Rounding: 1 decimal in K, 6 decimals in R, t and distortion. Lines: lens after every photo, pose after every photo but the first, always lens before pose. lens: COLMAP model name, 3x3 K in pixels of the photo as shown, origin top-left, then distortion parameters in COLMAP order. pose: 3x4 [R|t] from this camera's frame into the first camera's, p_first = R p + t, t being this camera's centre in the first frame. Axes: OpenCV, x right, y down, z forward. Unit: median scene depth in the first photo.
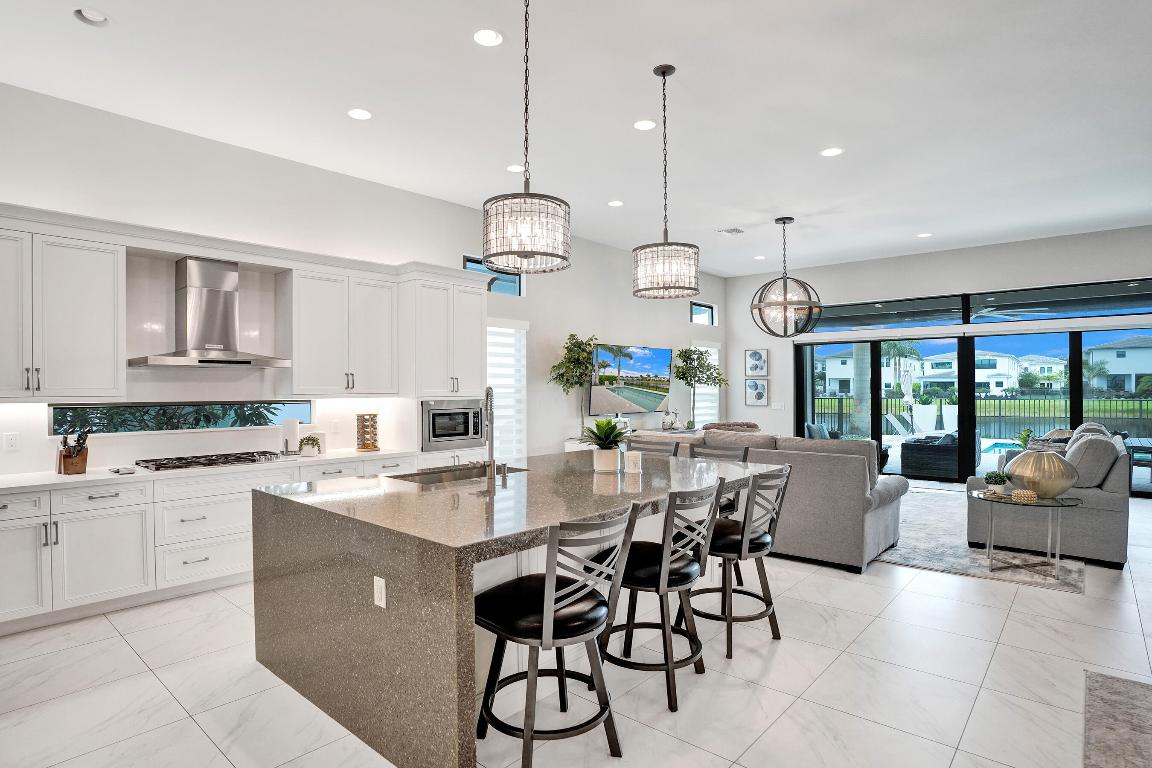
lens RADIAL K [[609.8, 0, 579.7], [0, 609.8, 397.5], [0, 0, 1]] dist [-0.044837, 0.012396]
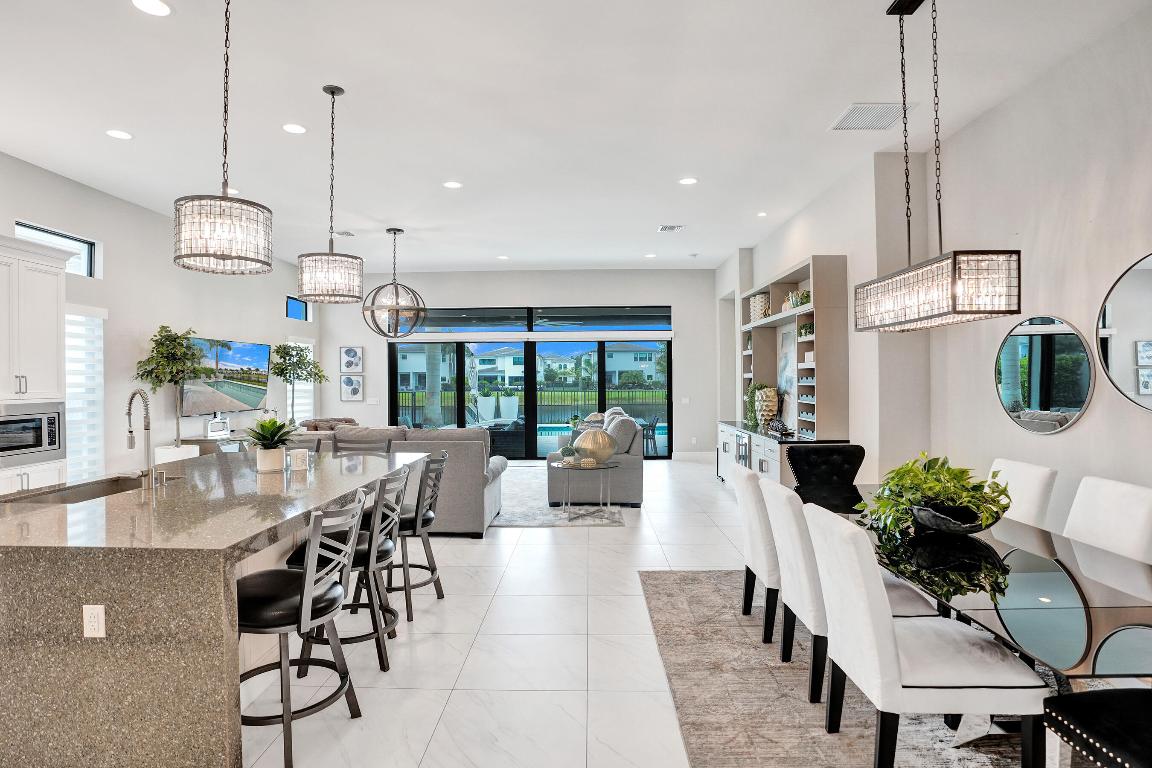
lens RADIAL K [[609.8, 0, 568.8], [0, 609.8, 384.7], [0, 0, 1]] dist [-0.044837, 0.012396]
pose [[0.780012, -0.007127, 0.625724, -0.131397], [0.014332, 0.999876, -0.006478, -0.005458], [-0.625600, 0.014021, 0.780018, -0.055571]]
